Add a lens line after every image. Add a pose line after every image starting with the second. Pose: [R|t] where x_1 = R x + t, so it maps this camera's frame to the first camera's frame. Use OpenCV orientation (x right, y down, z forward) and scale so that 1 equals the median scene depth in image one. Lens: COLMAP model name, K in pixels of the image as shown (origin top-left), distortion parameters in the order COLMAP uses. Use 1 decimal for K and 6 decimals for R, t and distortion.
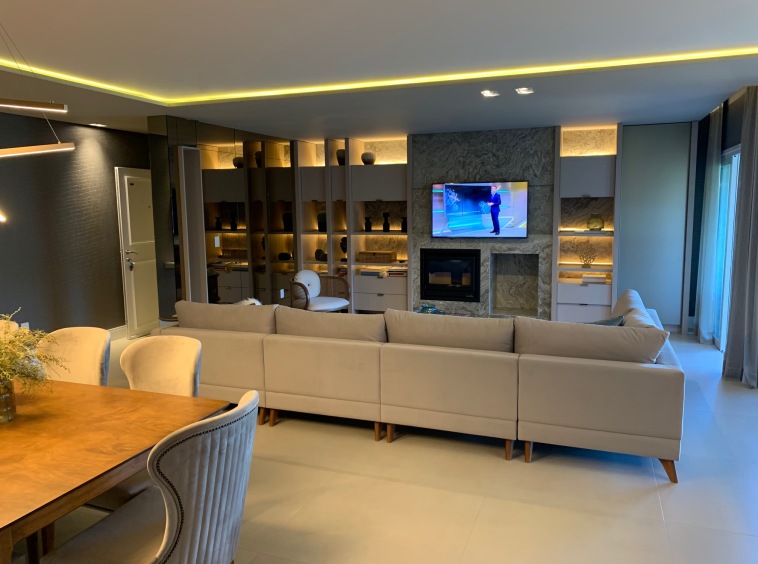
lens RADIAL K [[573.1, 0, 381.8], [0, 573.1, 280.1], [0, 0, 1]] dist [0.032764, -0.030096]
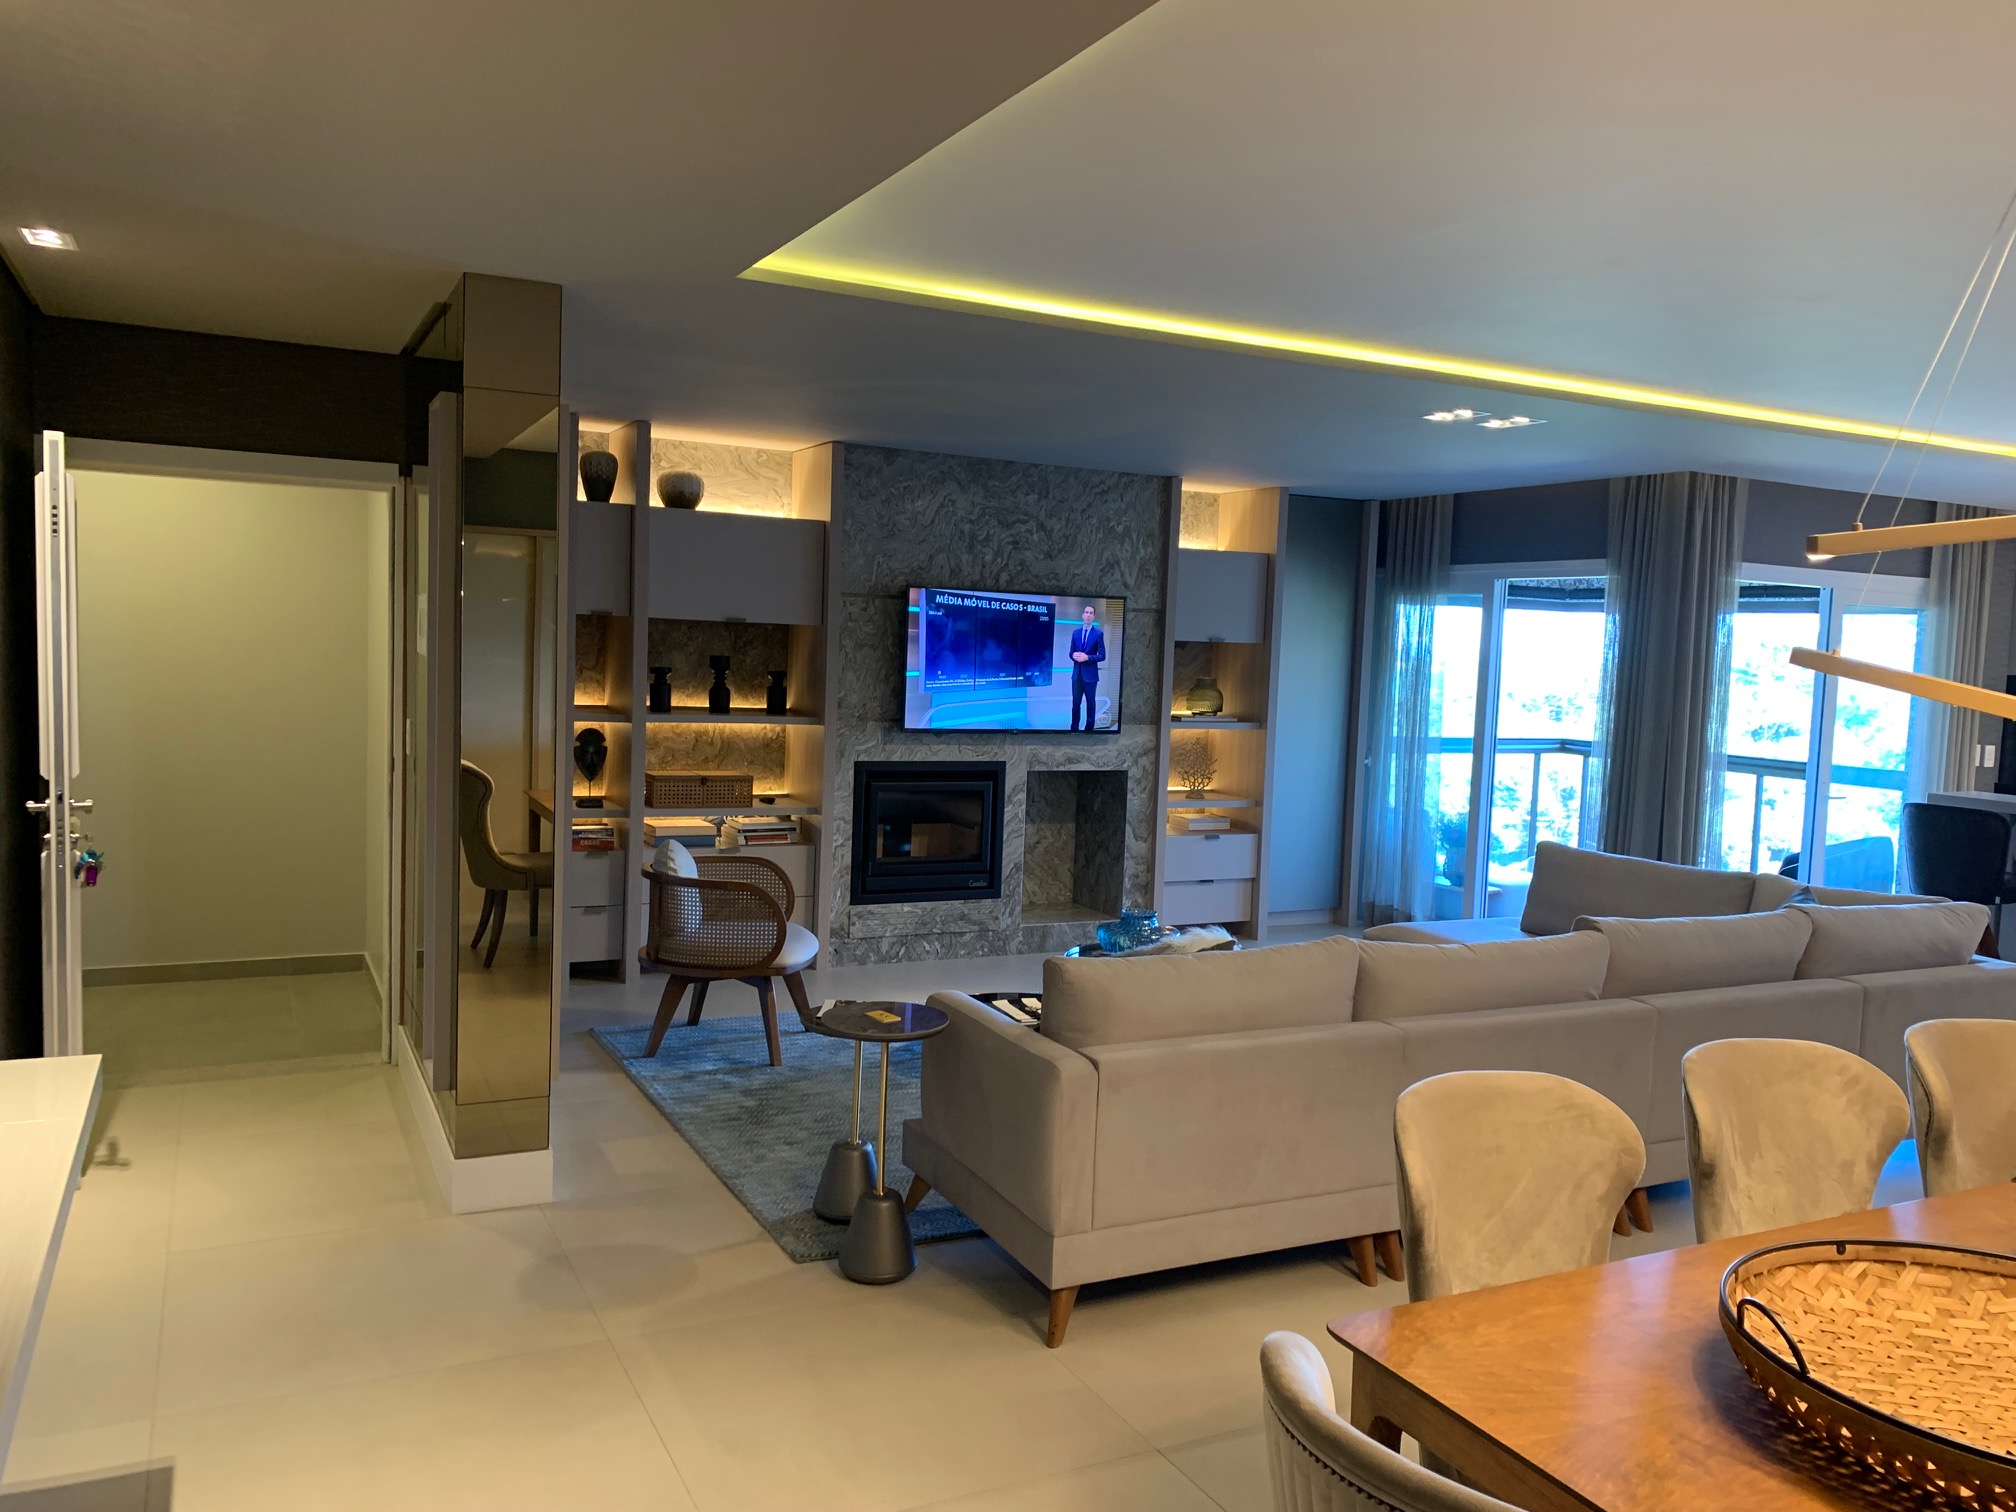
lens RADIAL K [[1530.6, 0, 1019.3], [0, 1530.6, 752.5], [0, 0, 1]] dist [0.099258, -0.178612]
pose [[0.666169, -0.013927, 0.745671, -0.600154], [0.049349, 0.998458, -0.025438, -0.032712], [-0.744167, 0.053744, 0.665828, 0.299773]]
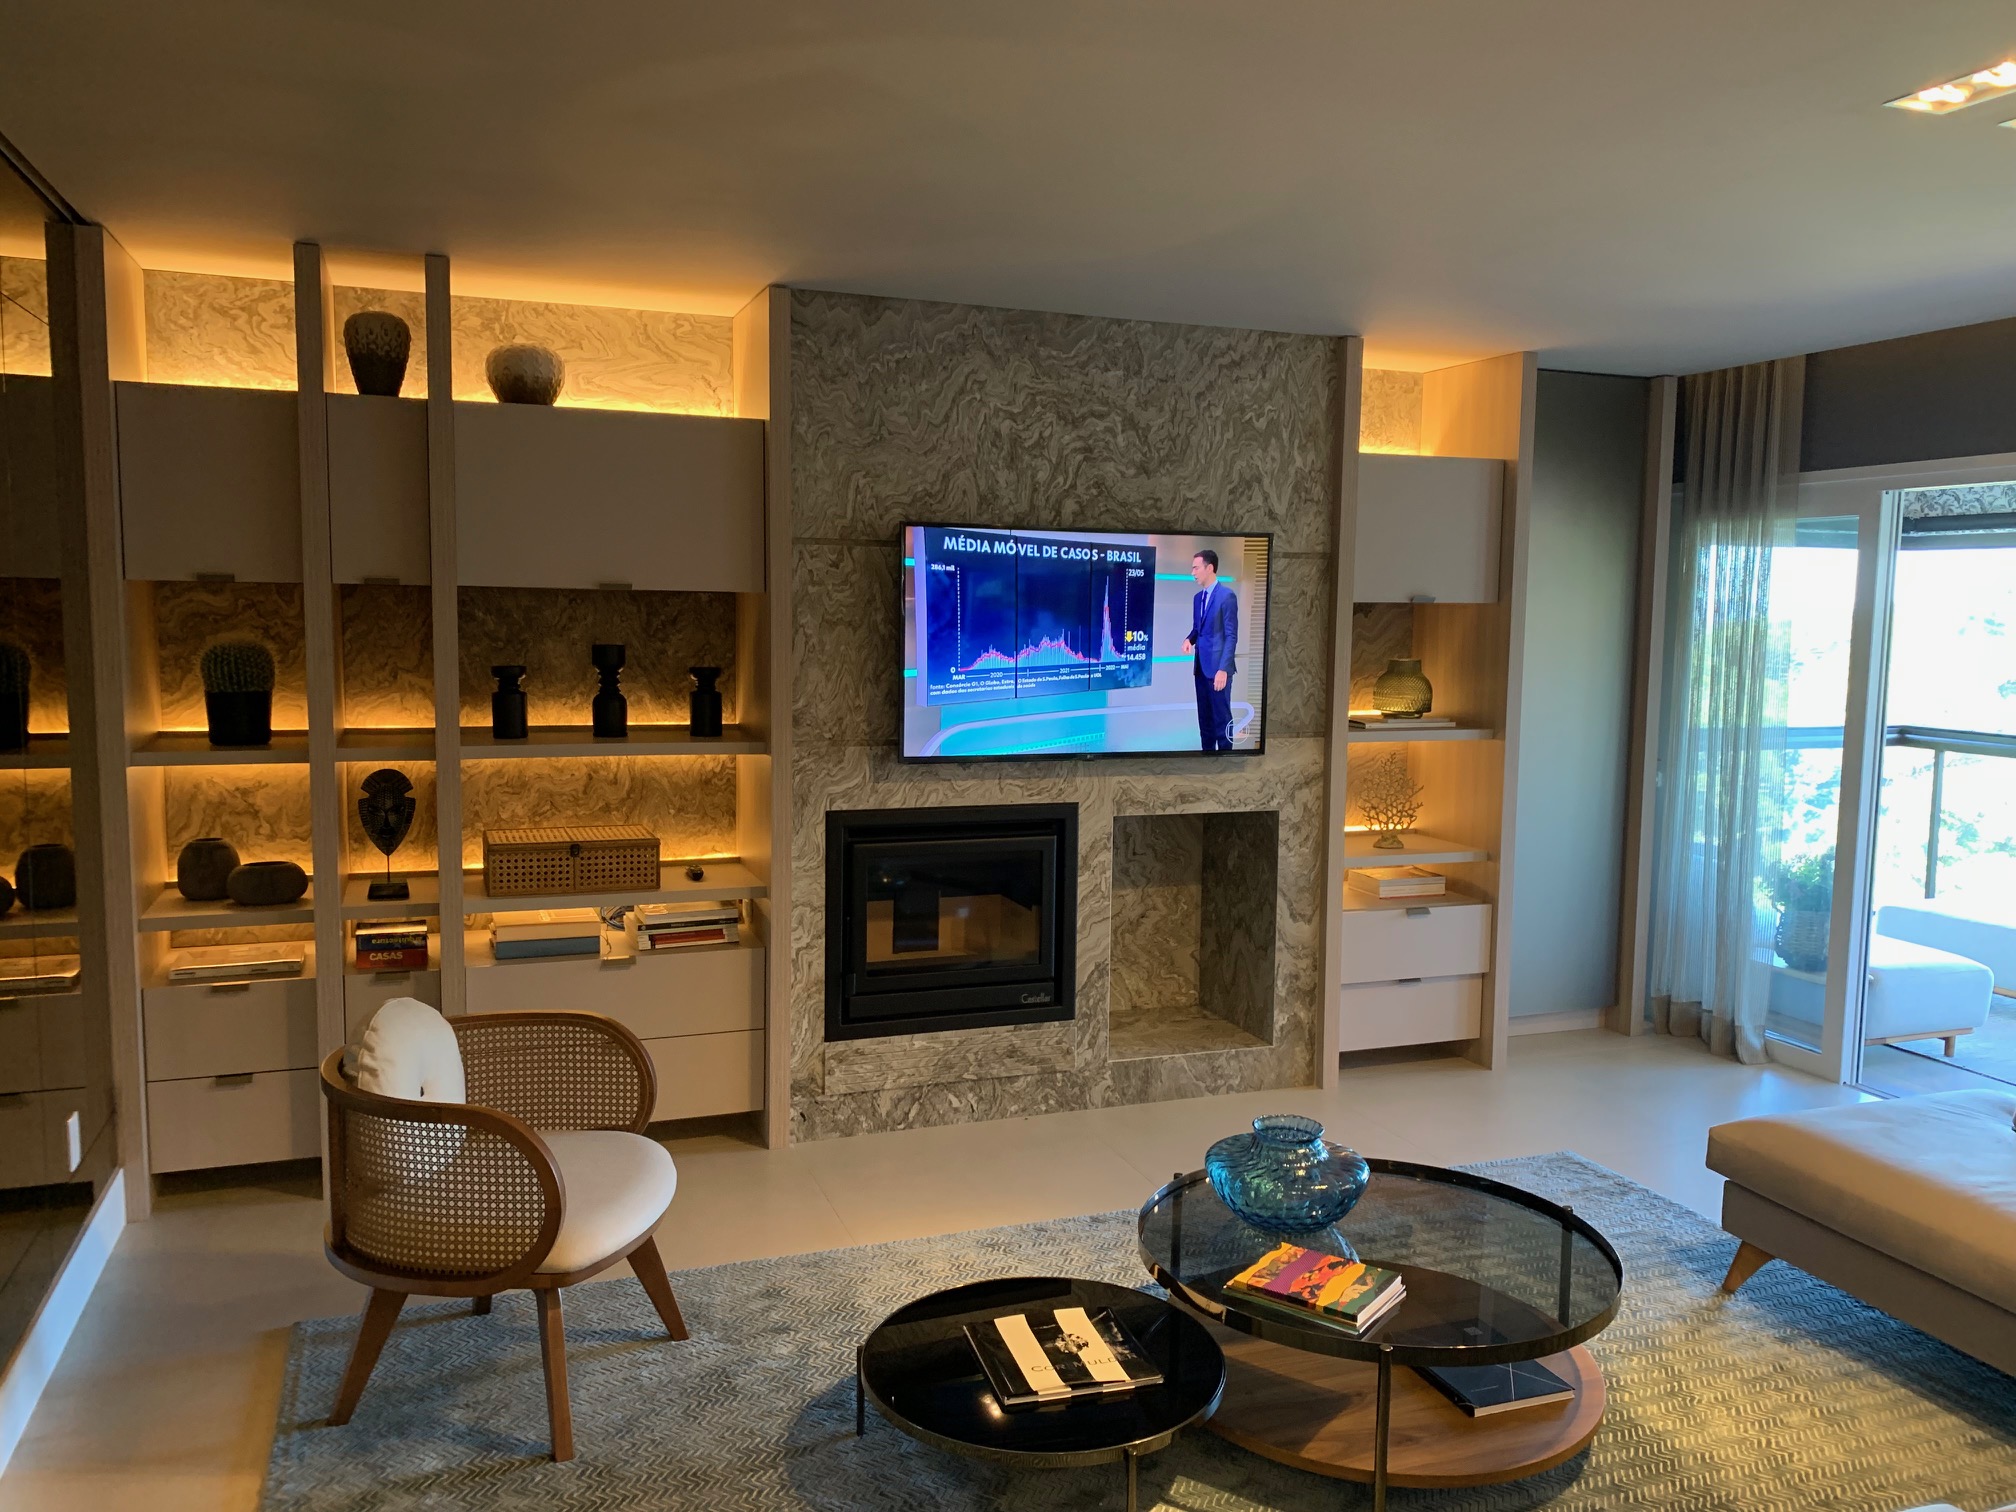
lens RADIAL K [[1526.1, 0, 1009.5], [0, 1526.1, 756.0], [0, 0, 1]] dist [0.108345, -0.254866]
pose [[0.751416, -0.040941, 0.658558, -0.277542], [0.061614, 0.998066, -0.008255, -0.070130], [-0.656946, 0.046779, 0.752485, 0.530718]]
